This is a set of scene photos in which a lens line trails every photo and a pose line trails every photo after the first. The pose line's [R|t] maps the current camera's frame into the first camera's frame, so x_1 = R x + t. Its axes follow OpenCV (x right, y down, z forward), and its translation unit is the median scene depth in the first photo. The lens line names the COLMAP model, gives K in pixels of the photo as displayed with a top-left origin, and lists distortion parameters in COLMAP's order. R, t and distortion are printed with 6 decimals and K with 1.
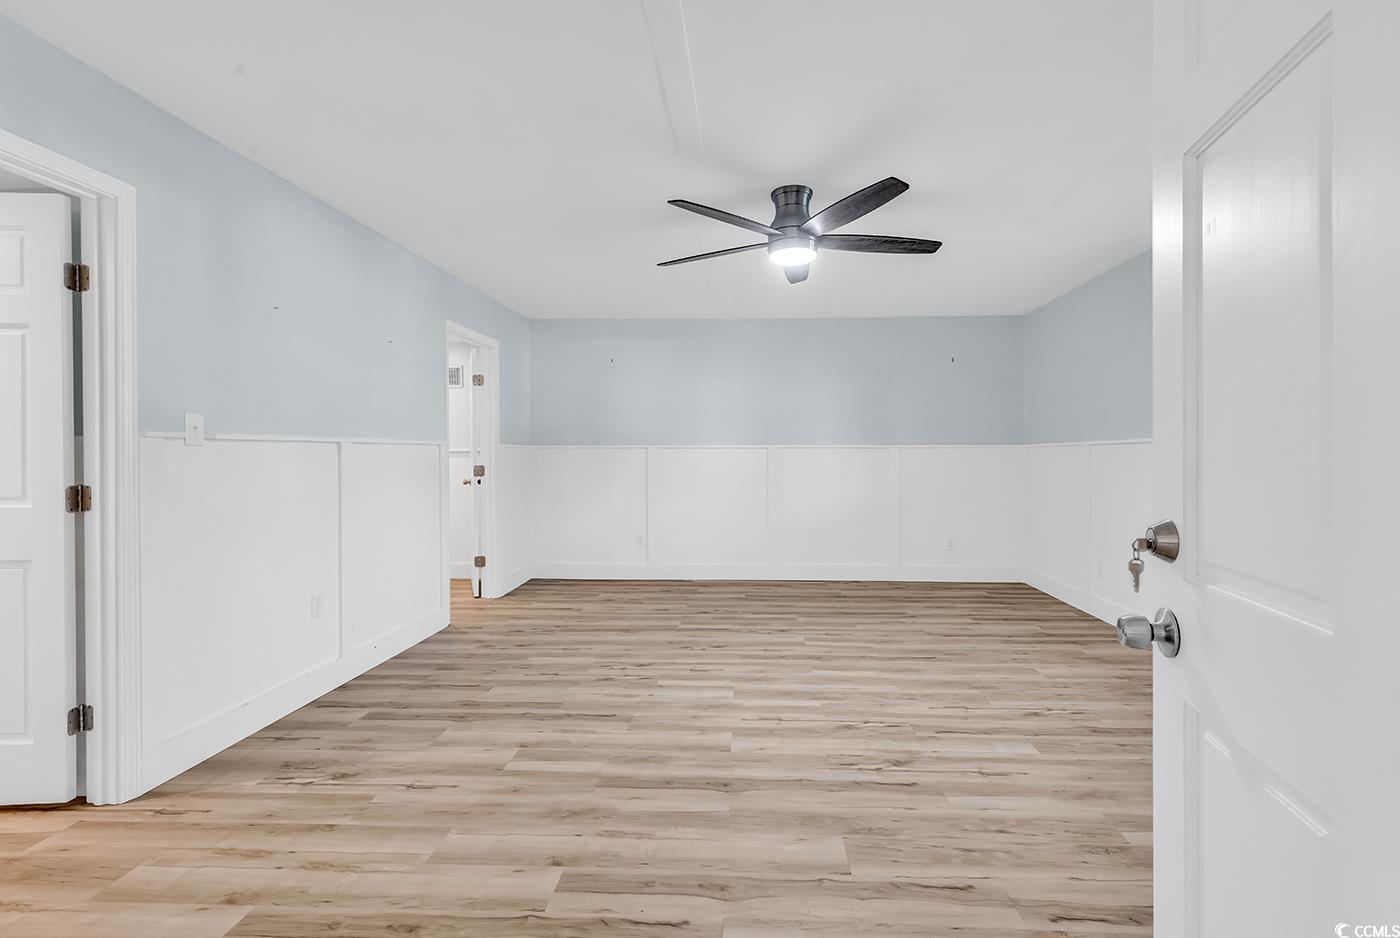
lens RADIAL K [[627.4, 0, 704.1], [0, 627.4, 464.0], [0, 0, 1]] dist [-0.001520, 0.000347]
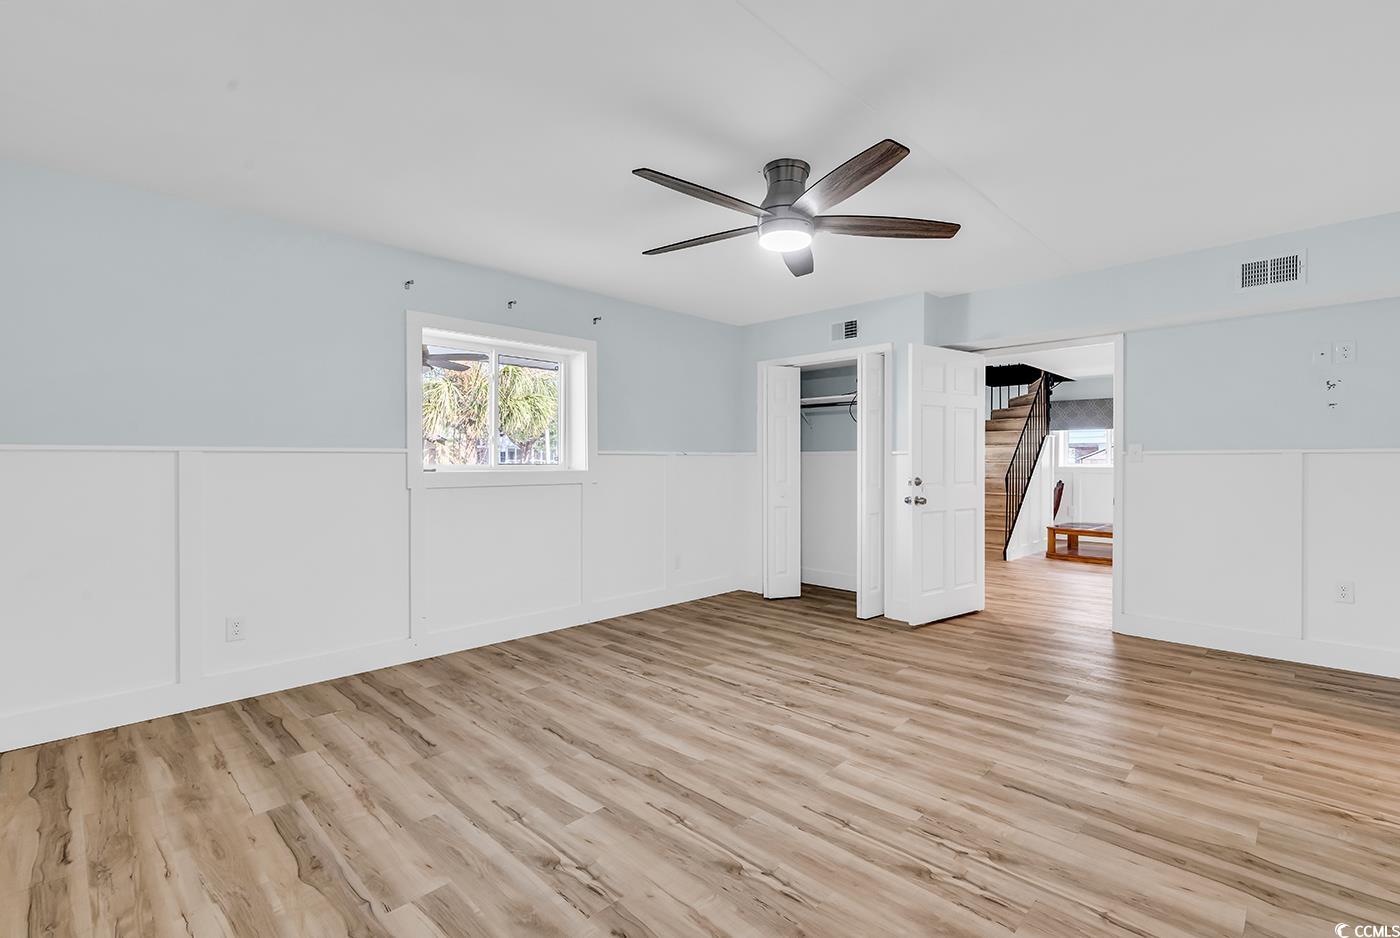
lens RADIAL K [[627.4, 0, 705.9], [0, 627.4, 464.5], [0, 0, 1]] dist [-0.001520, 0.000347]
pose [[-0.761483, 0.002217, 0.648182, -0.387262], [0.015450, 0.999772, 0.014732, -0.039290], [-0.648001, 0.021233, -0.761343, 1.920111]]
